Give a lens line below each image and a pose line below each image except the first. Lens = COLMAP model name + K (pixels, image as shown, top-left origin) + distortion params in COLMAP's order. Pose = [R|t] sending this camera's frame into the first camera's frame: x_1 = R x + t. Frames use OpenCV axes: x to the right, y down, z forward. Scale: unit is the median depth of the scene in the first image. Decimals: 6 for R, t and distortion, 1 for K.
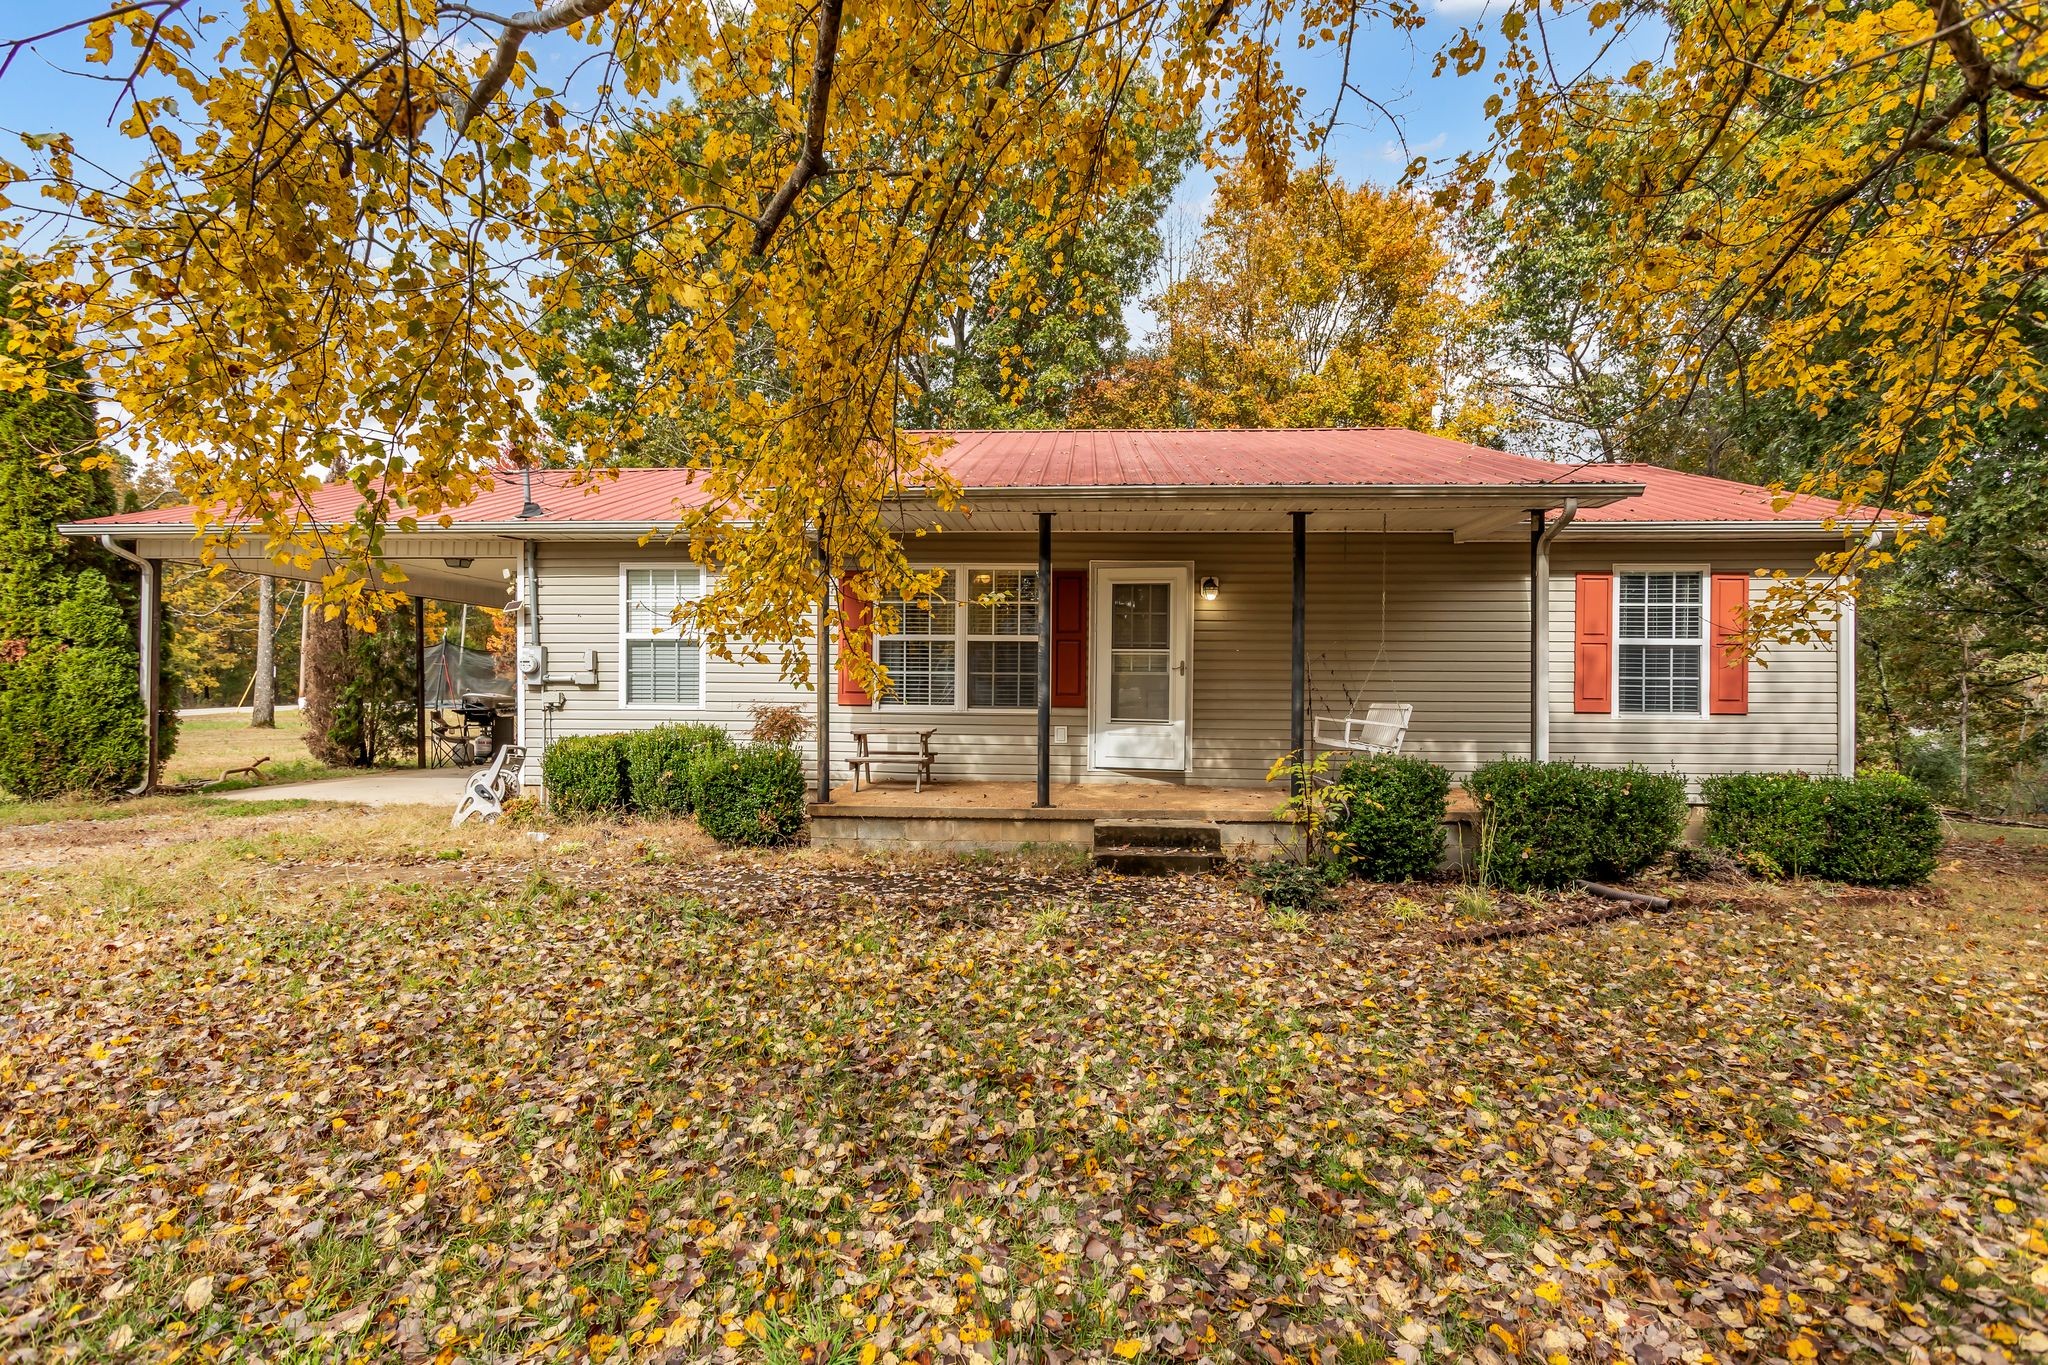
lens RADIAL K [[951.5, 0, 1029.9], [0, 951.5, 680.4], [0, 0, 1]] dist [0.002052, 0.000404]
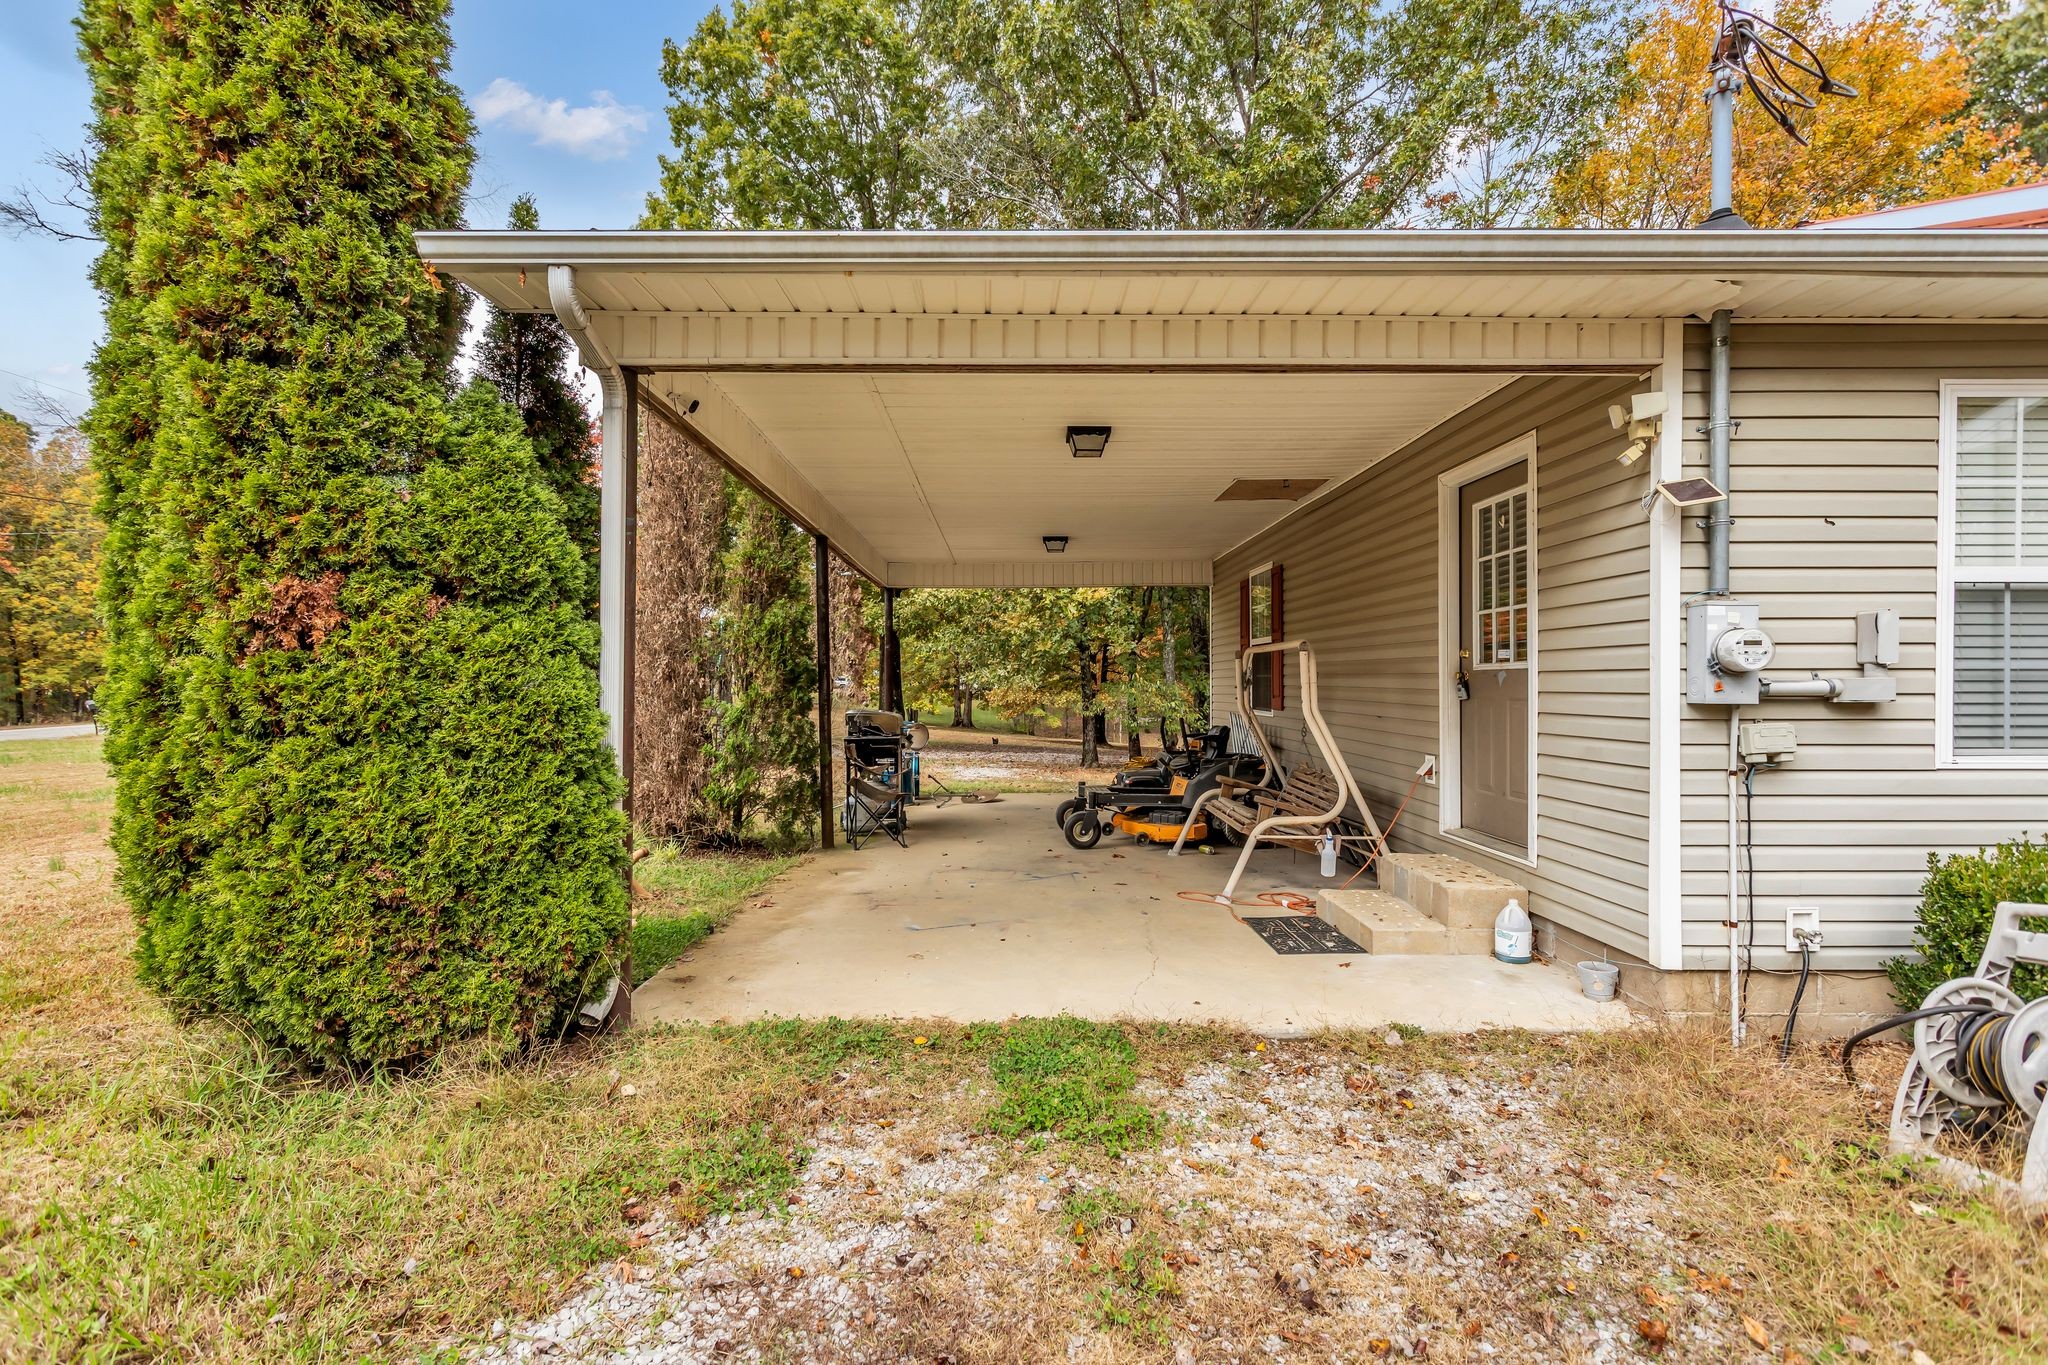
lens RADIAL K [[951.5, 0, 1014.2], [0, 951.5, 683.3], [0, 0, 1]] dist [0.002052, 0.000404]
pose [[0.997975, -0.005119, 0.063401, -0.837851], [0.004731, 0.999969, 0.006266, -0.008092], [-0.063432, -0.005953, 0.997968, 0.661263]]
